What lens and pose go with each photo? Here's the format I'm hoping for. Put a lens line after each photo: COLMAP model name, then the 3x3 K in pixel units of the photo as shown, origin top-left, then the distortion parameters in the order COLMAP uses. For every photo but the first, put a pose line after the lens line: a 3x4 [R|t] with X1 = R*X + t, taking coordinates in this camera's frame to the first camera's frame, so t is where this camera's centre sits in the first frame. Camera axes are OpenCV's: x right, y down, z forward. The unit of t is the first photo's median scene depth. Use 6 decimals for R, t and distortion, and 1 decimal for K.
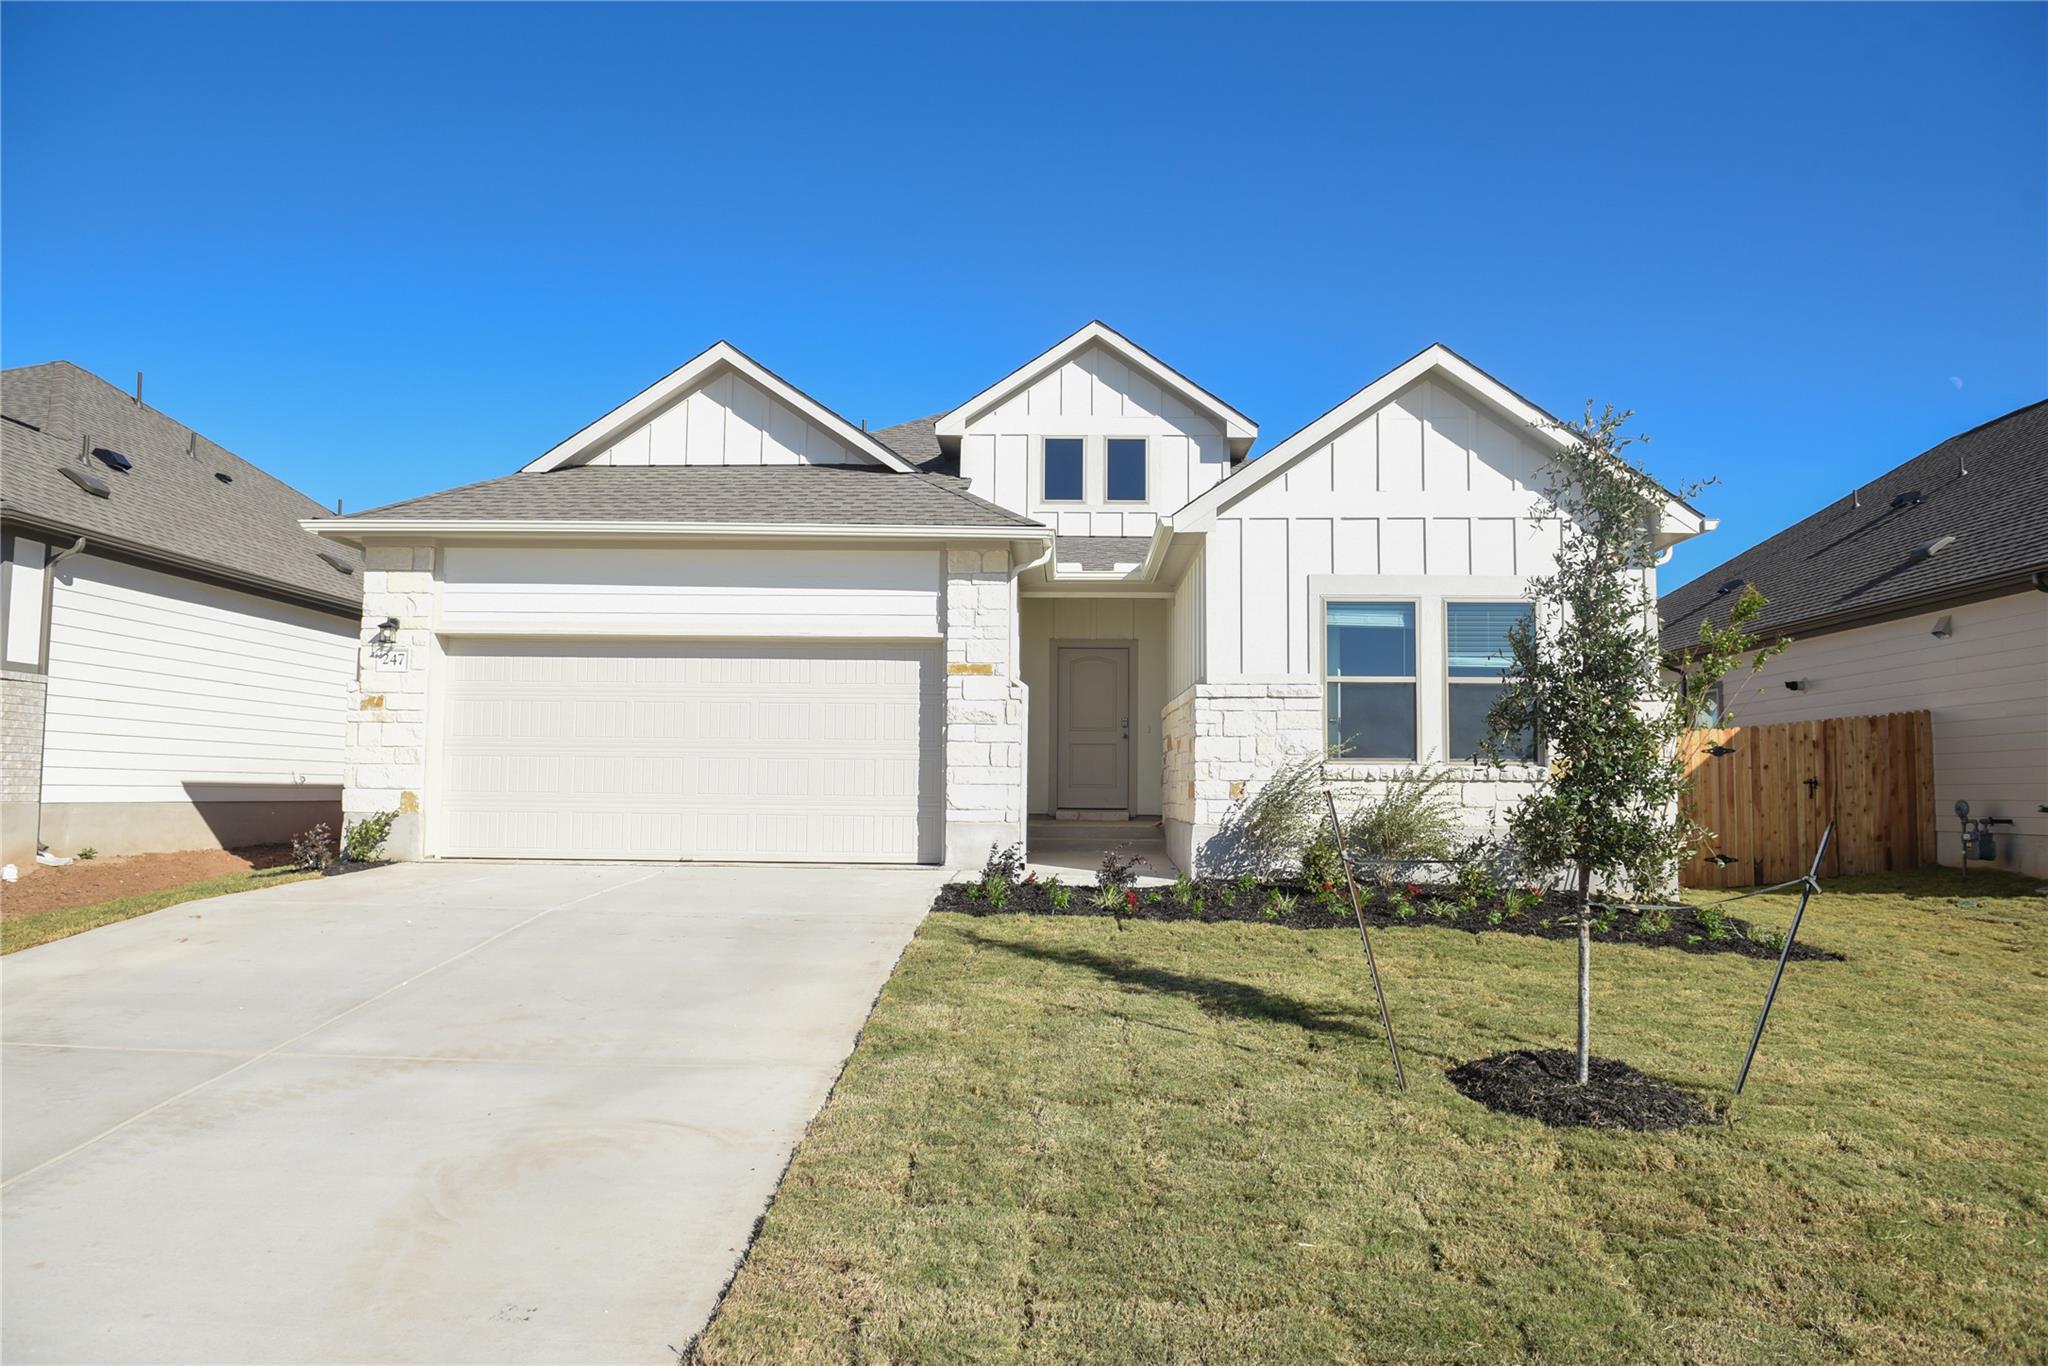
lens RADIAL K [[1407.2, 0, 1041.5], [0, 1407.2, 687.8], [0, 0, 1]] dist [-0.049415, -0.003600]
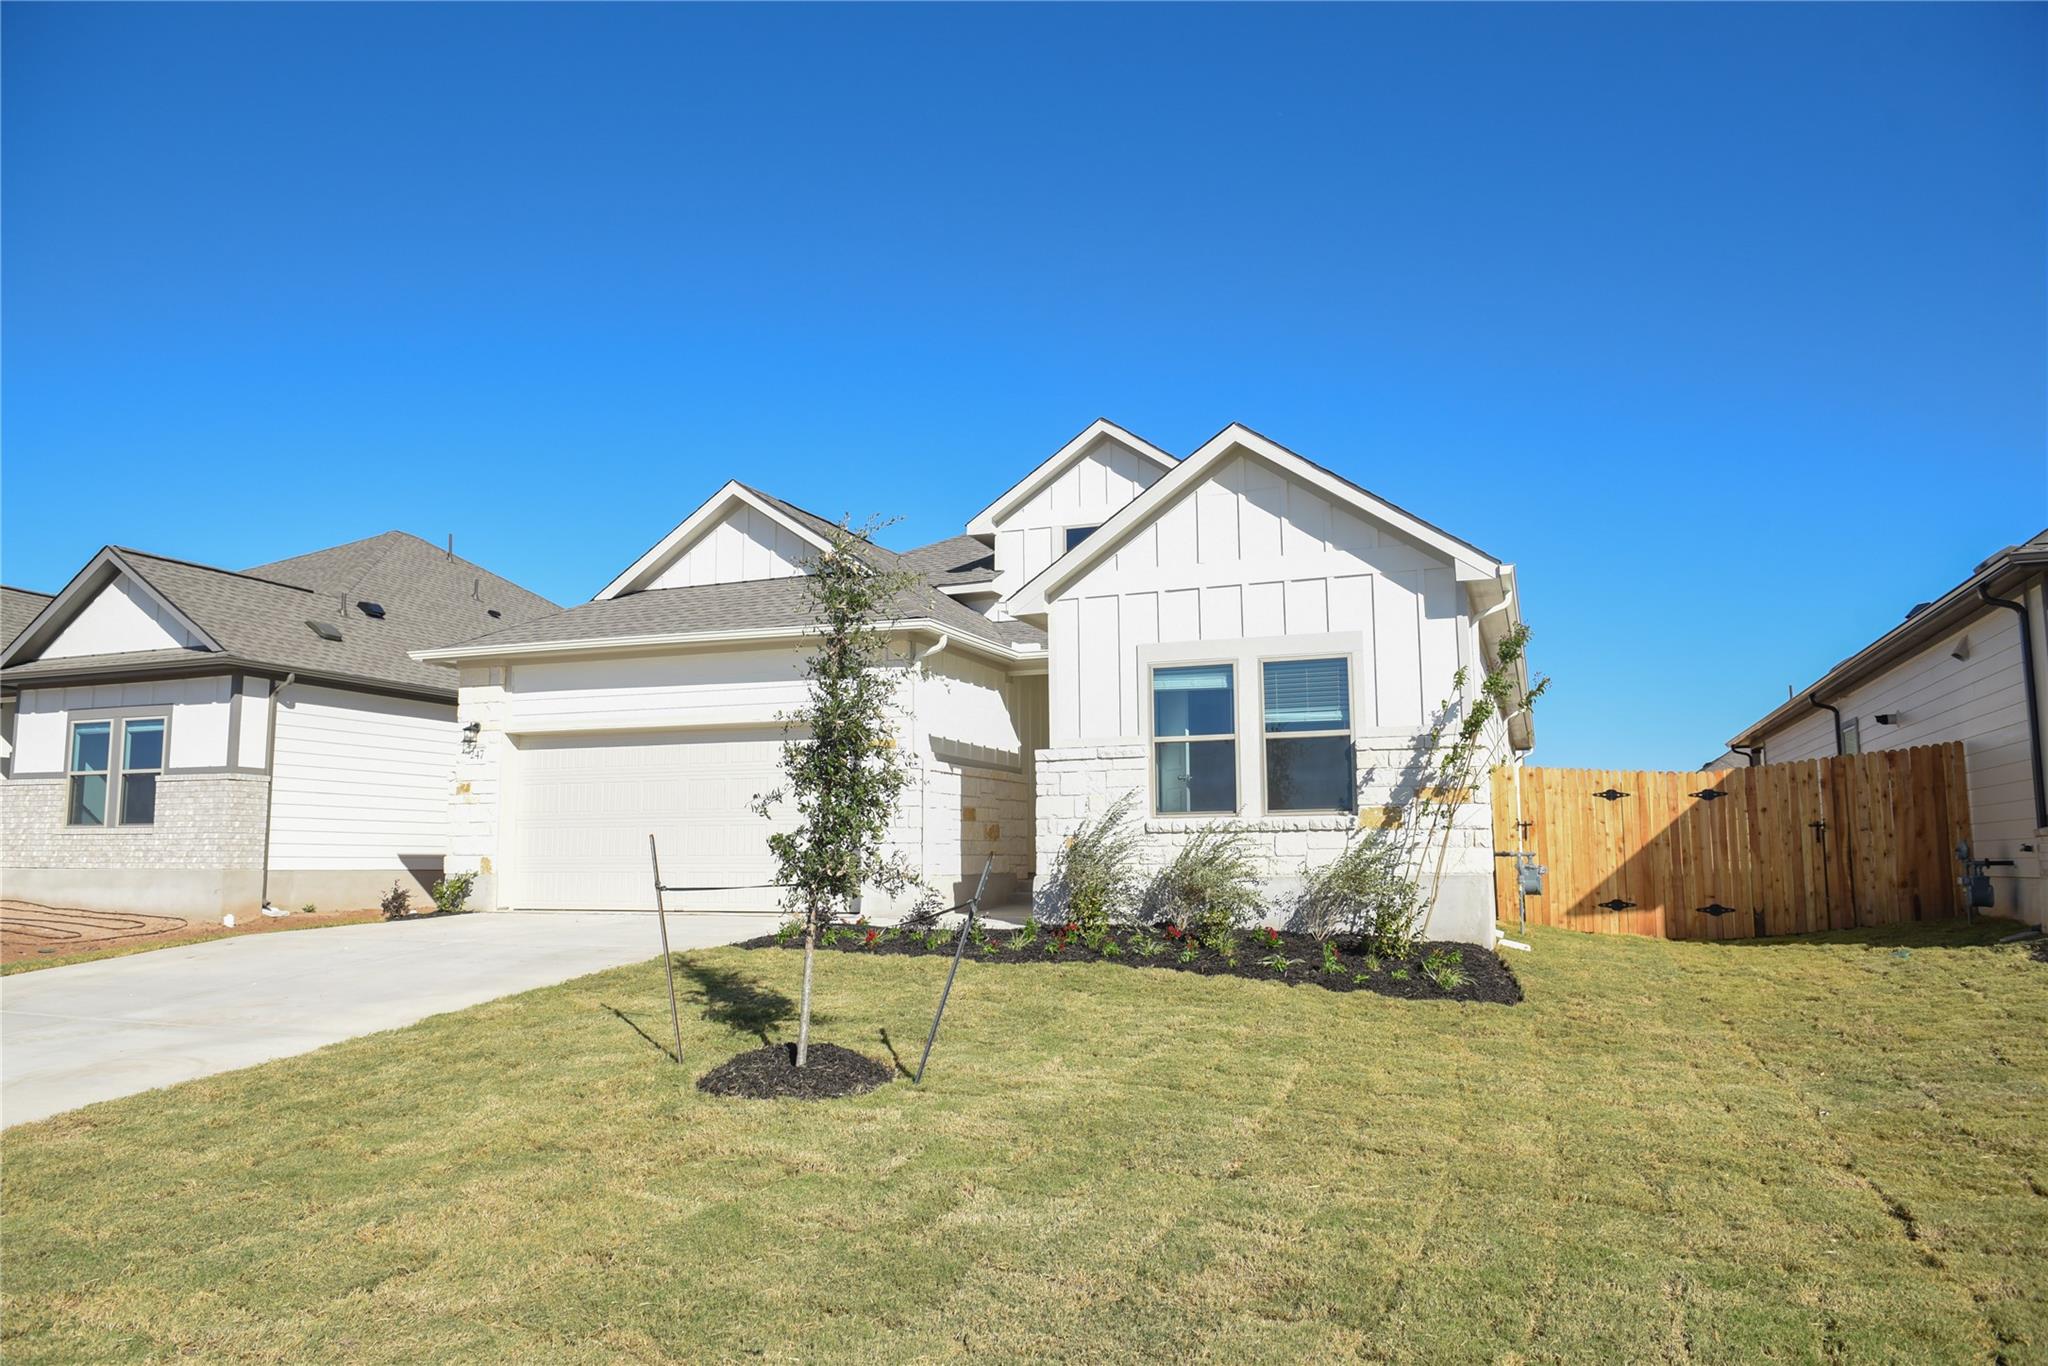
lens RADIAL K [[1407.2, 0, 1041.5], [0, 1407.2, 687.8], [0, 0, 1]] dist [-0.049415, -0.003600]
pose [[0.945682, -0.054836, -0.320434, 0.441853], [0.038365, 0.997608, -0.057497, 0.012109], [0.322820, 0.042080, 0.945524, -0.055772]]
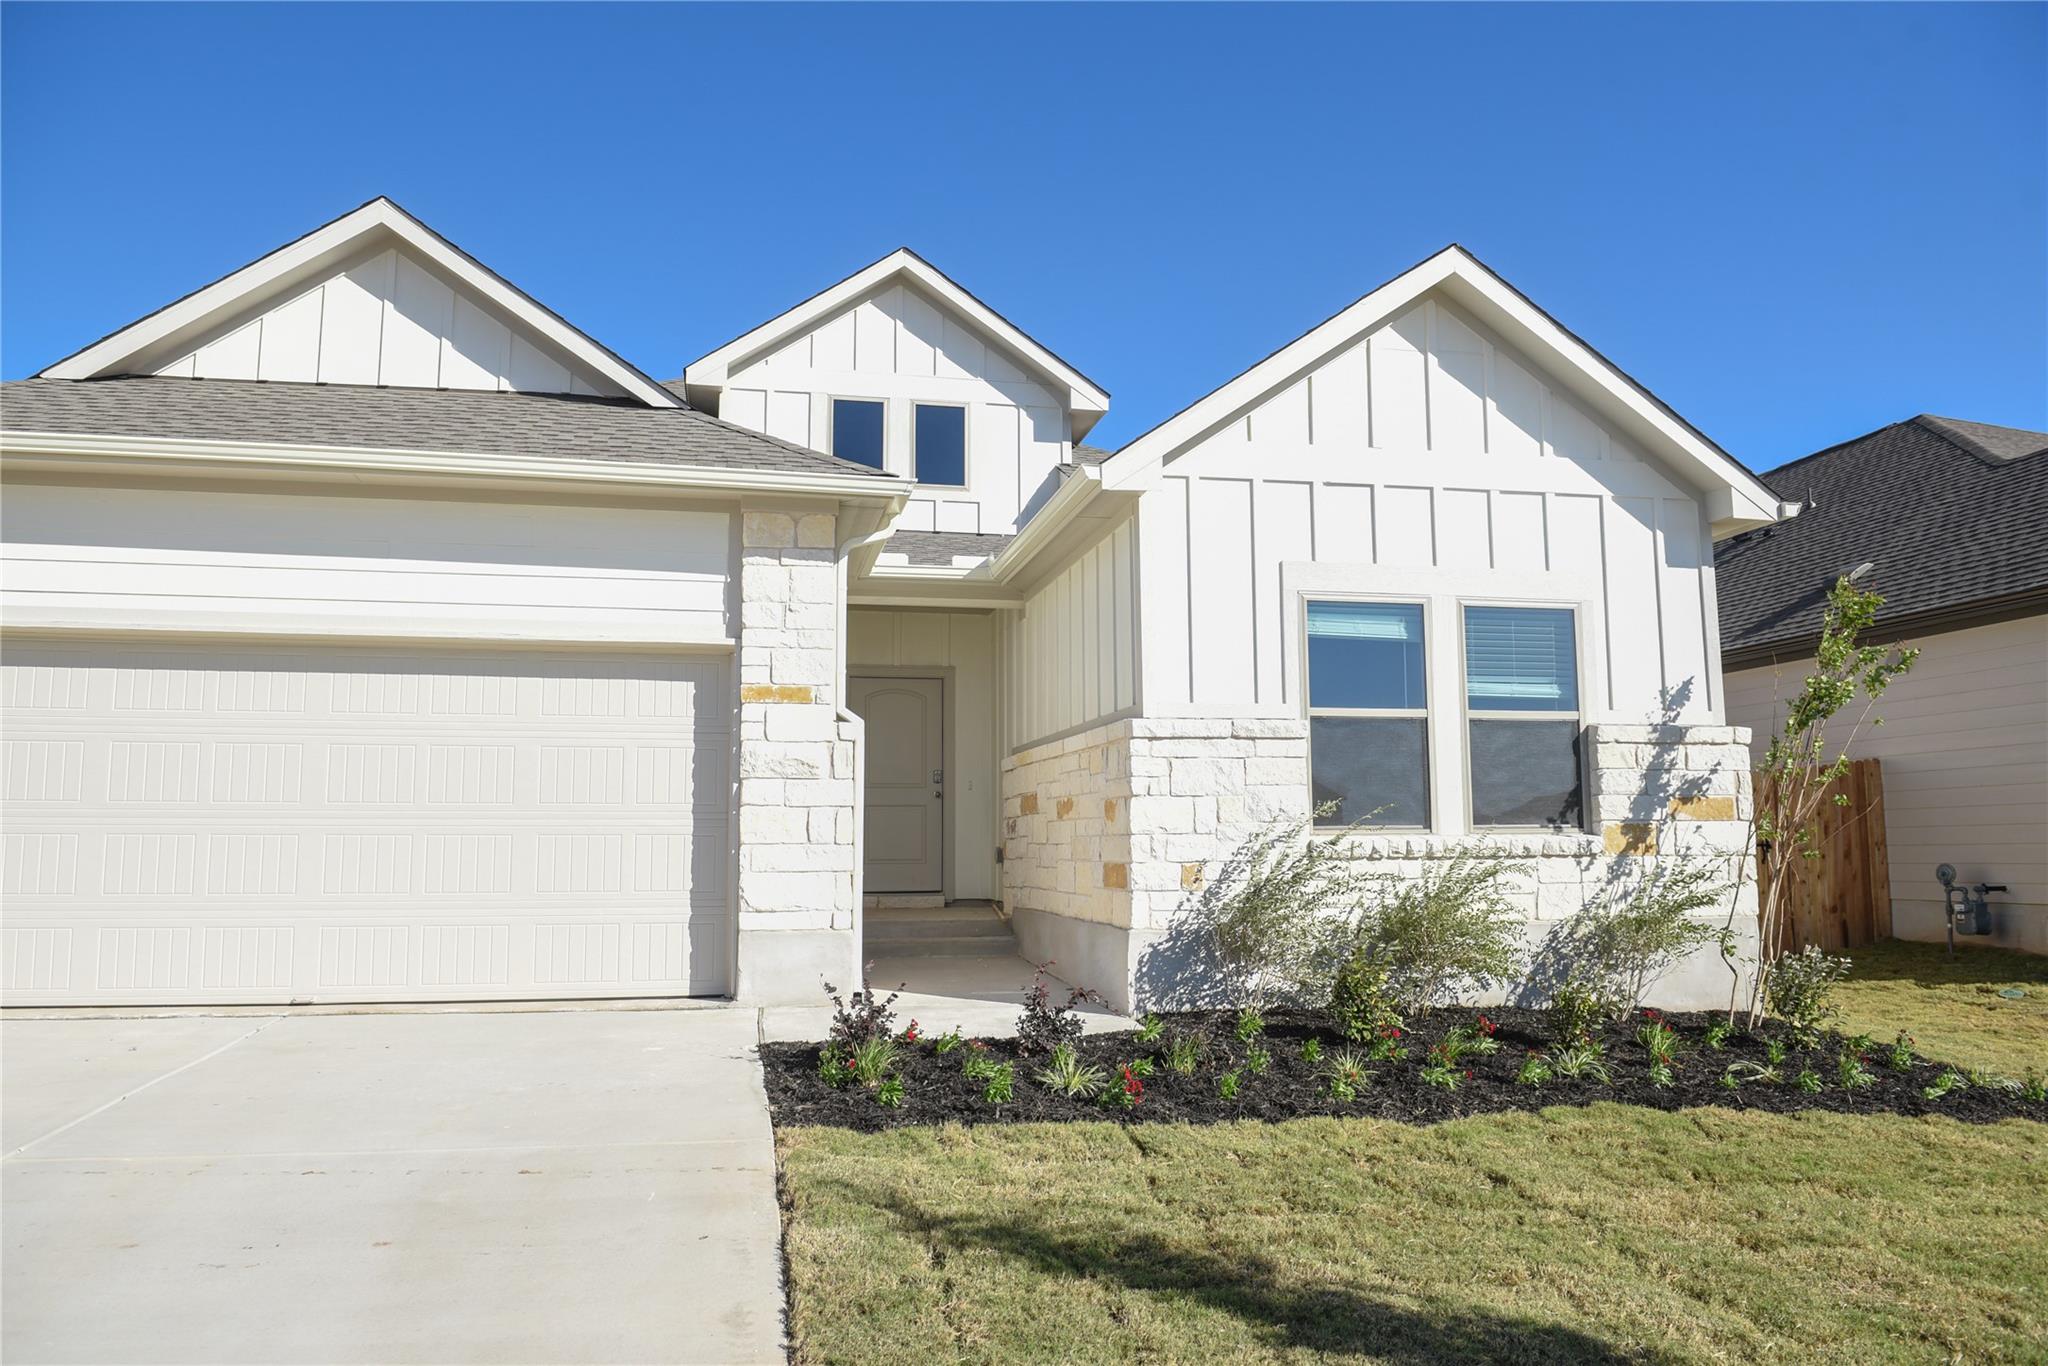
lens RADIAL K [[1407.2, 0, 1041.5], [0, 1407.2, 687.8], [0, 0, 1]] dist [-0.049415, -0.003600]
pose [[0.973598, 0.011596, 0.227977, -0.078147], [-0.002578, 0.999204, -0.039816, 0.009205], [-0.228257, 0.038177, 0.972852, 0.332977]]
